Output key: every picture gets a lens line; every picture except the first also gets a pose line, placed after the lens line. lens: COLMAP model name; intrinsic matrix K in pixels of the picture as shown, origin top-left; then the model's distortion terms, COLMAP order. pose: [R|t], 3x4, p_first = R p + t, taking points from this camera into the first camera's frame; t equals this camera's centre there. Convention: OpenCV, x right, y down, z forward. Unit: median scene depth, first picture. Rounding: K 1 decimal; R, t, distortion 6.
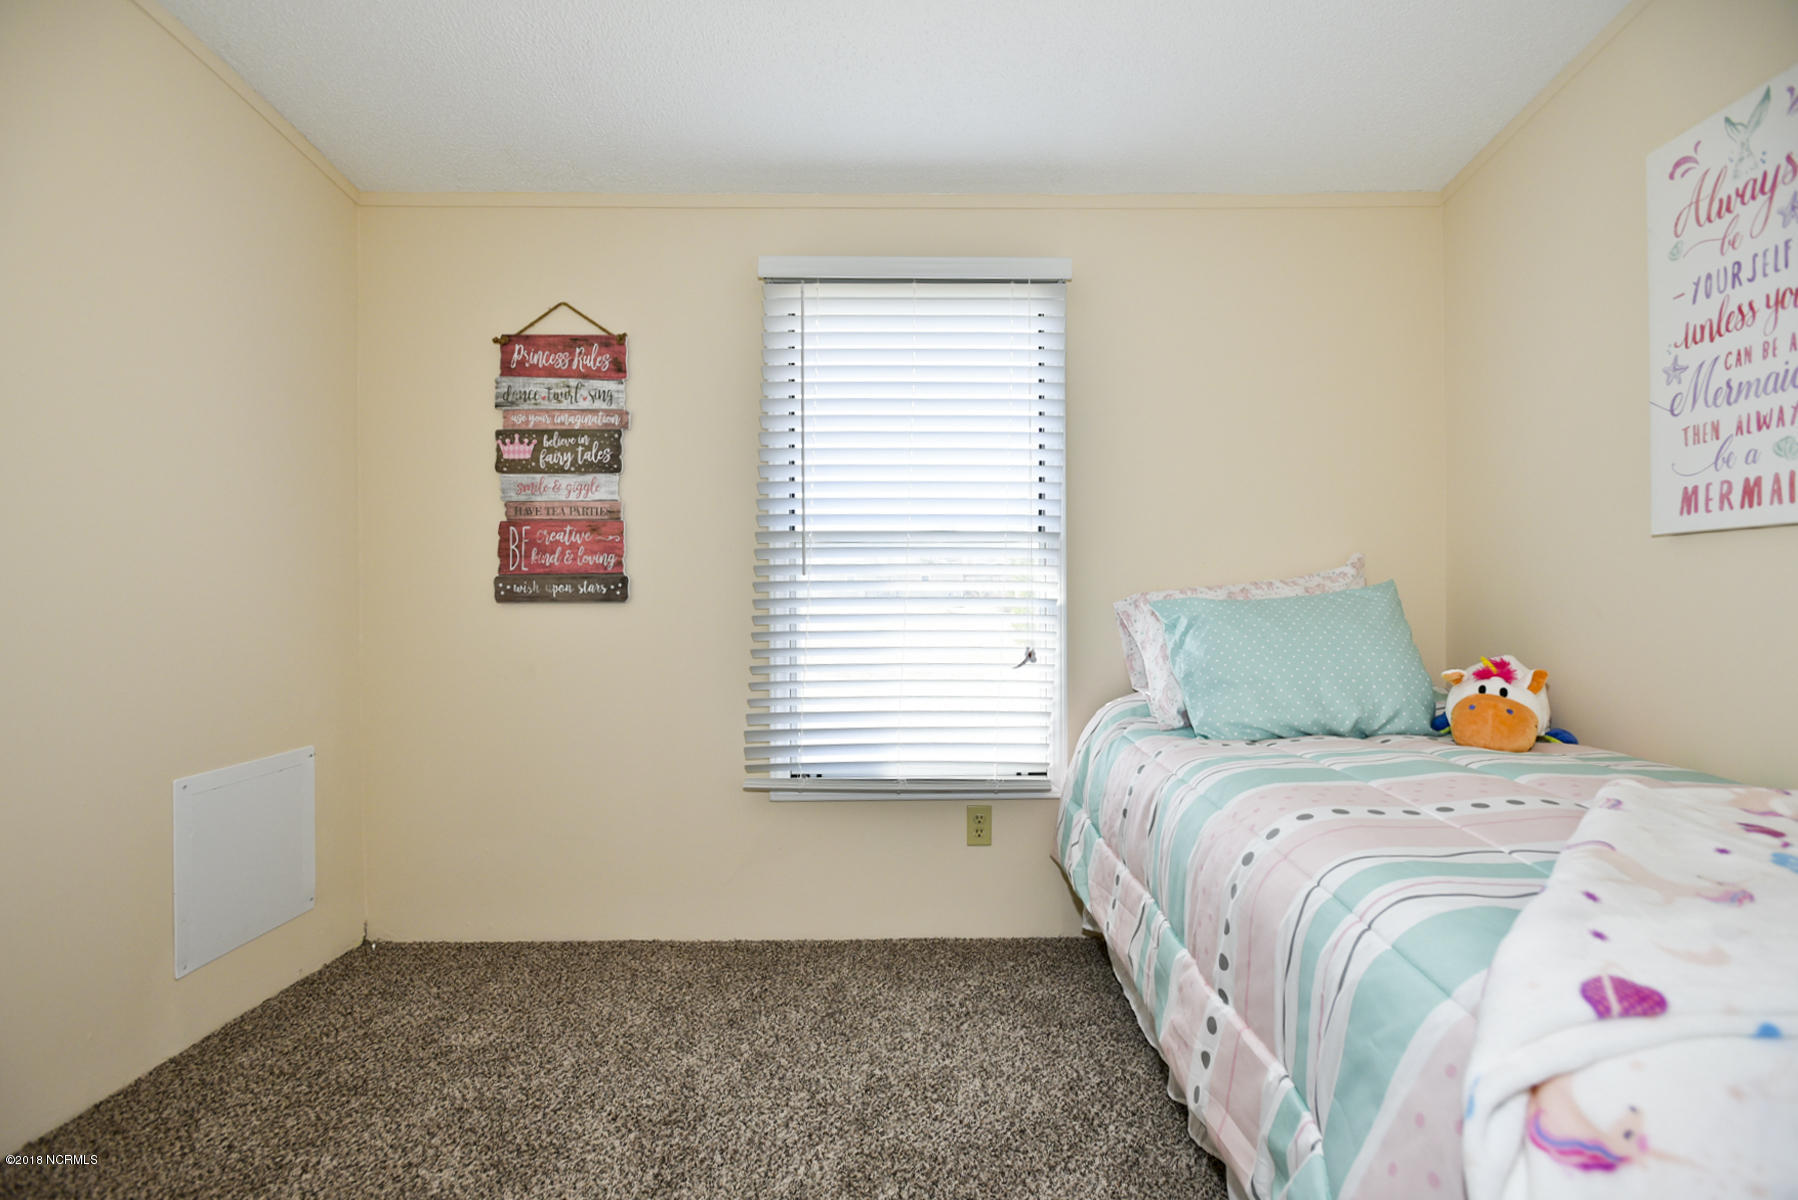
lens RADIAL K [[870.9, 0, 904.3], [0, 870.9, 589.4], [0, 0, 1]] dist [-0.007903, 0.001692]
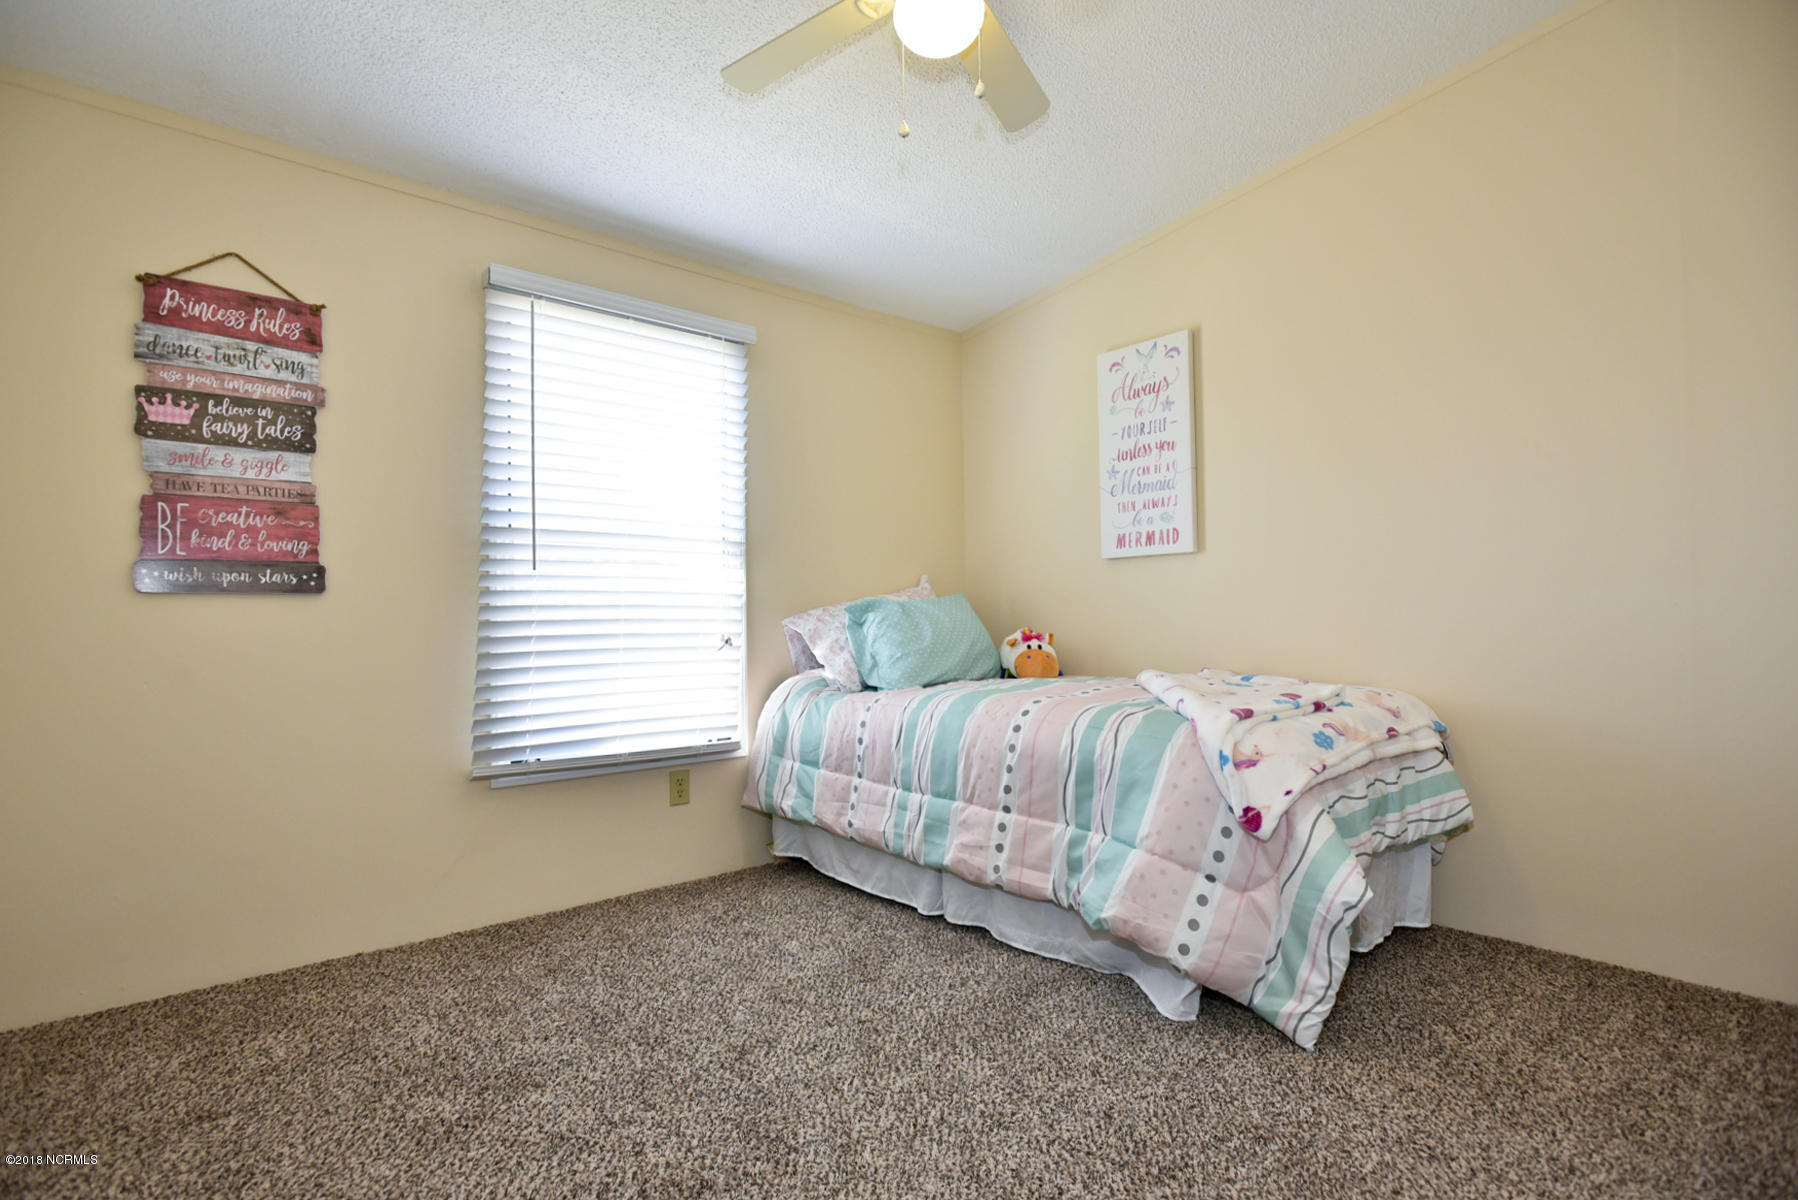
lens RADIAL K [[870.9, 0, 912.7], [0, 870.9, 592.6], [0, 0, 1]] dist [-0.007903, 0.001692]
pose [[0.763772, 0.015336, 0.645303, -0.434531], [0.001606, 0.999669, -0.025658, 0.038053], [-0.645484, 0.020634, 0.763495, -0.108509]]
